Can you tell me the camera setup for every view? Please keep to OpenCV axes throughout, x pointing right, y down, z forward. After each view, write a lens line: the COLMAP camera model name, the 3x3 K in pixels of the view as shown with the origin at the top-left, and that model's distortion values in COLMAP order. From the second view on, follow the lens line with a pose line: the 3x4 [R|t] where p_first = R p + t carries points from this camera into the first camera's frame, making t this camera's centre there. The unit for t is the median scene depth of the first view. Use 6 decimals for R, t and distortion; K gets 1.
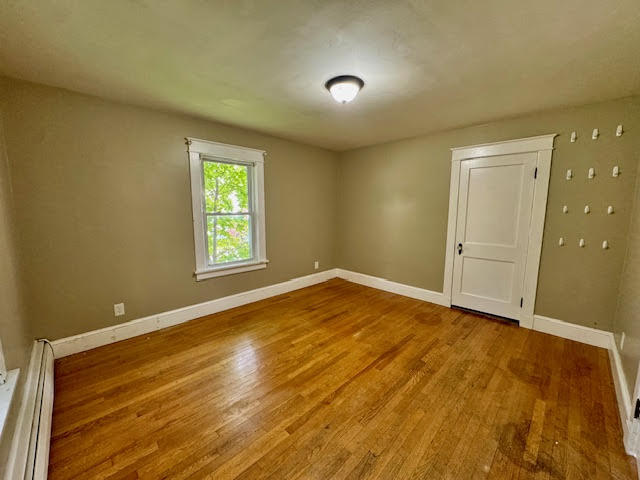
lens RADIAL K [[254.4, 0, 319.8], [0, 254.4, 238.5], [0, 0, 1]] dist [-0.000567, 0.000067]
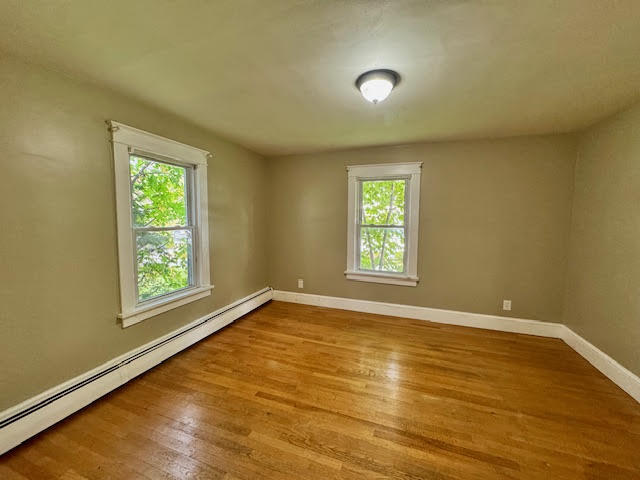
lens RADIAL K [[254.4, 0, 319.8], [0, 254.4, 238.5], [0, 0, 1]] dist [-0.000567, 0.000067]
pose [[0.427490, 0.071439, -0.901193, 0.542672], [-0.121847, 0.992330, 0.020864, -0.038420], [0.895771, 0.100888, 0.432916, 0.319253]]
